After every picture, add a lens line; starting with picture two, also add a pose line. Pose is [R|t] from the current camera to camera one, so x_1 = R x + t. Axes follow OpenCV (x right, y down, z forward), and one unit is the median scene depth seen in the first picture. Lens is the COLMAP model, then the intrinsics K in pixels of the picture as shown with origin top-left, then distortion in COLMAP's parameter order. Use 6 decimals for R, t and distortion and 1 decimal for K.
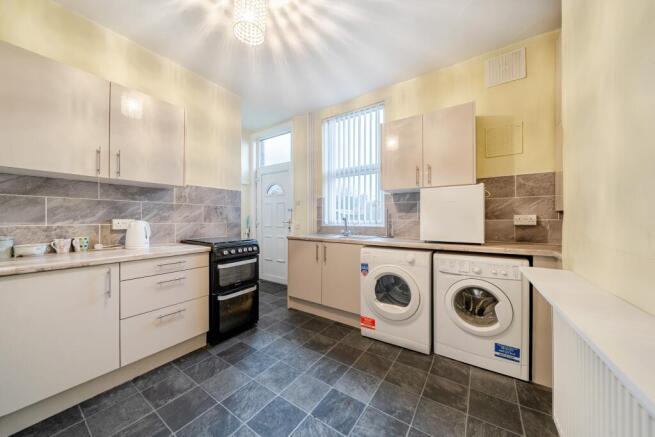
lens RADIAL K [[230.8, 0, 327.5], [0, 230.8, 218.5], [0, 0, 1]] dist [-0.000645, -0.000101]
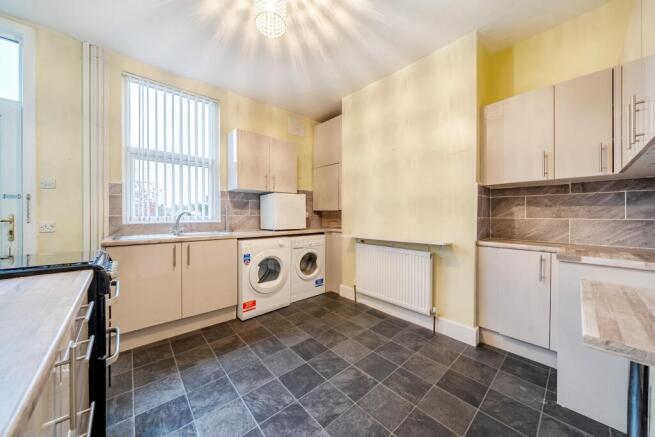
lens RADIAL K [[230.8, 0, 327.5], [0, 230.8, 218.5], [0, 0, 1]] dist [-0.000645, -0.000101]
pose [[0.228620, -0.014960, 0.973401, -0.807694], [0.000568, 0.999884, 0.015234, 0.005128], [-0.973516, -0.002929, 0.228602, 0.356614]]
